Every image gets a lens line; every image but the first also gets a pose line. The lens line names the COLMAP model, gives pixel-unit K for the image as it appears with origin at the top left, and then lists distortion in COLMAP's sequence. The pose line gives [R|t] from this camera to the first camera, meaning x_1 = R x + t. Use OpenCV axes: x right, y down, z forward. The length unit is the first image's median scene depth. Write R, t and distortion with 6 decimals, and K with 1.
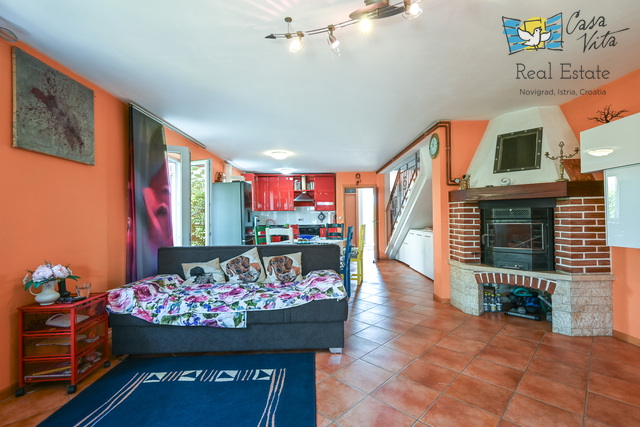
lens RADIAL K [[289.6, 0, 324.3], [0, 289.6, 213.8], [0, 0, 1]] dist [0.002684, 0.000277]
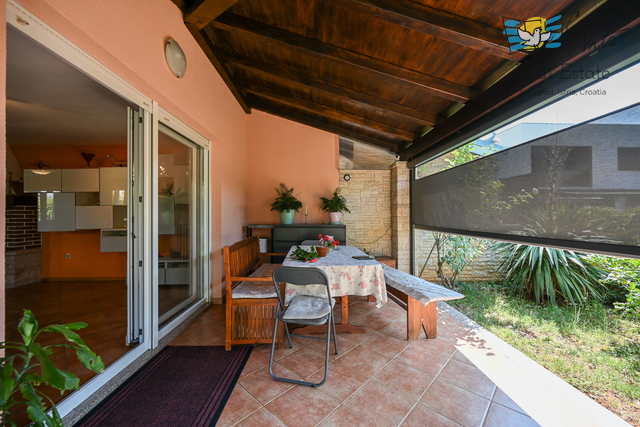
lens RADIAL K [[251.1, 0, 325.2], [0, 251.1, 214.9], [0, 0, 1]] dist [-0.001075, 0.000380]
pose [[-0.028421, 0.013030, 0.999511, -0.523239], [-0.011148, 0.999849, -0.013351, -0.001964], [-0.999534, -0.011522, -0.028271, -0.599368]]
